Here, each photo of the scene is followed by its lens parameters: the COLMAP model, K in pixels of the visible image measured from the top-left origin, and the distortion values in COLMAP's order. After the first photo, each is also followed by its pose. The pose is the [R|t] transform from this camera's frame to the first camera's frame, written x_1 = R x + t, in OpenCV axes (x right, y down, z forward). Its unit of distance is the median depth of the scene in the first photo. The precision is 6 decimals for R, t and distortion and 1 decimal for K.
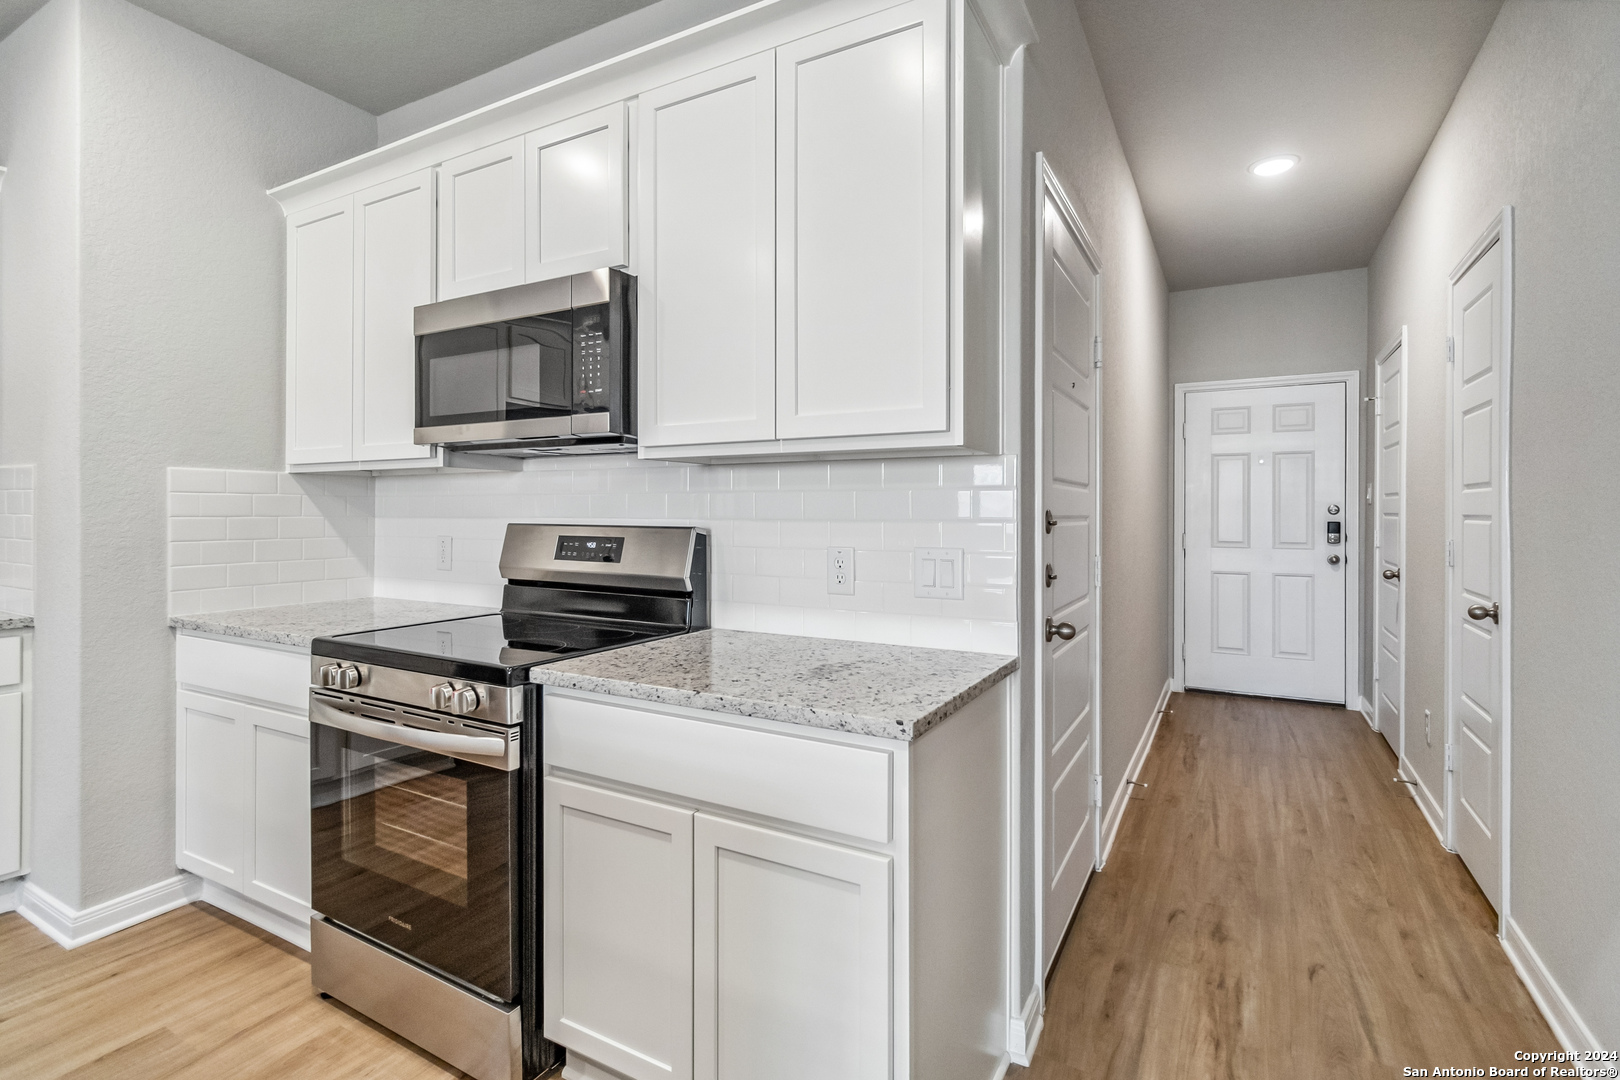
lens RADIAL K [[760.2, 0, 816.7], [0, 760.2, 513.5], [0, 0, 1]] dist [-0.002599, -0.000236]
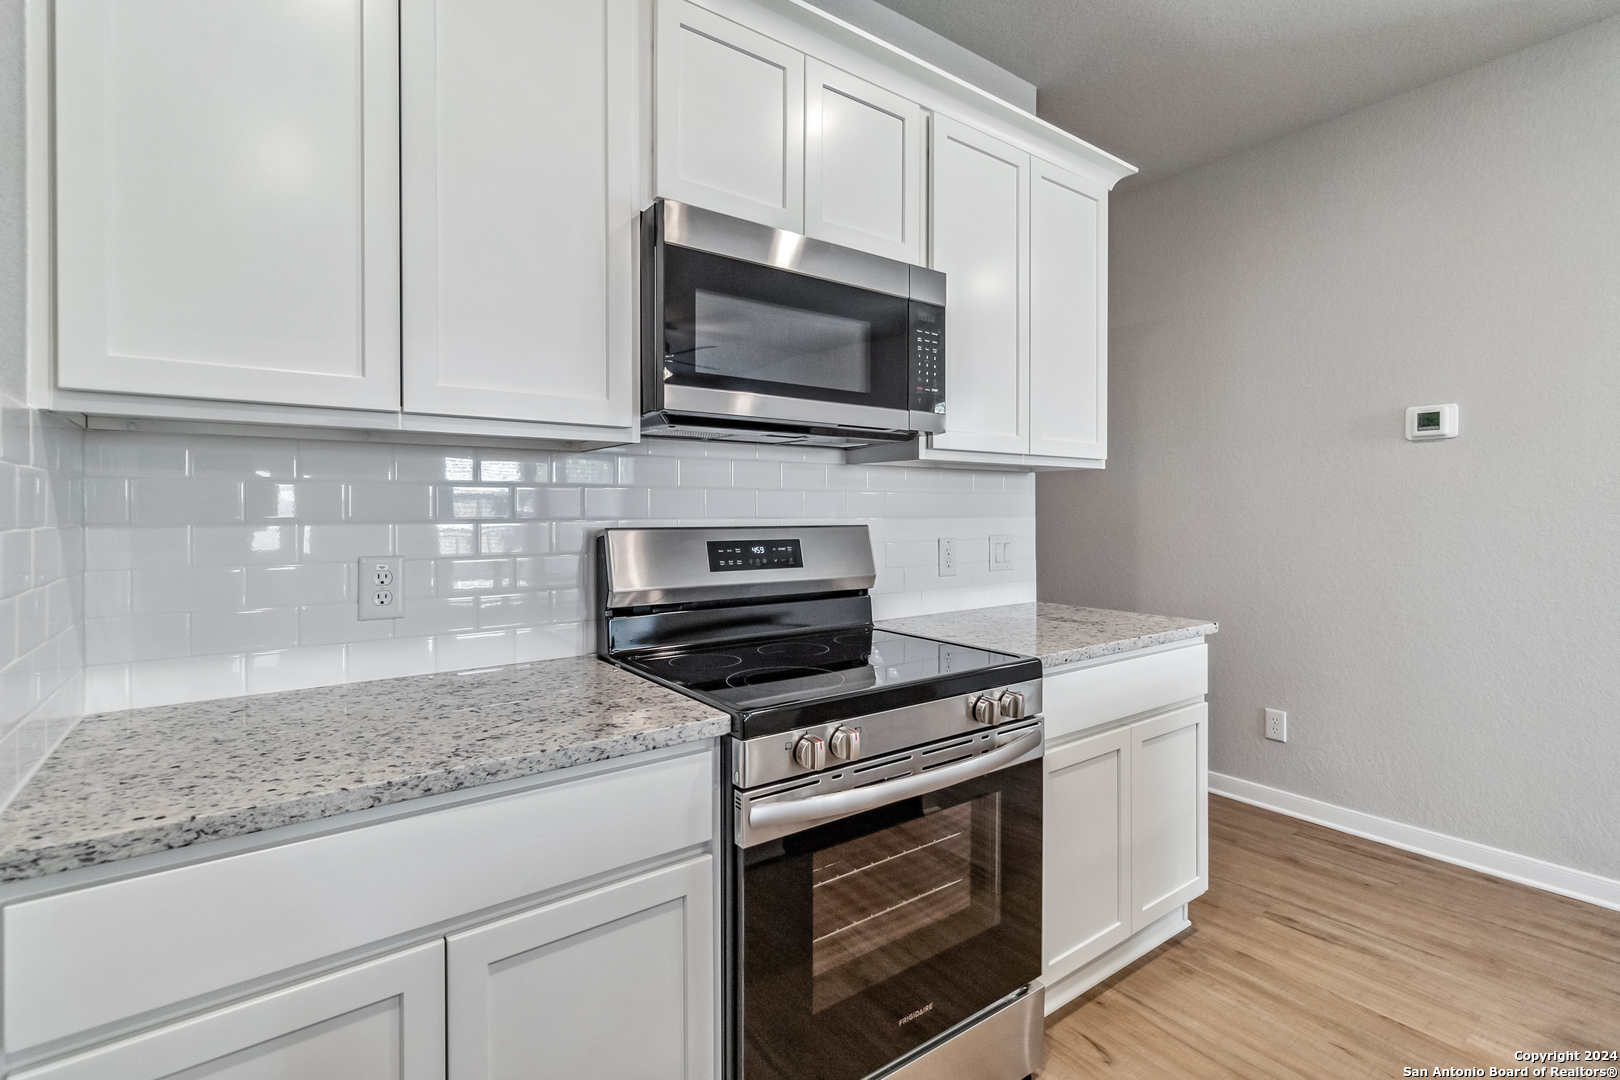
lens RADIAL K [[760.2, 0, 816.7], [0, 760.2, 513.5], [0, 0, 1]] dist [-0.002599, -0.000236]
pose [[0.411272, -0.006126, 0.911492, -1.083233], [0.004662, 0.999978, 0.004618, -0.002973], [-0.911501, 0.002350, 0.411292, 0.618313]]
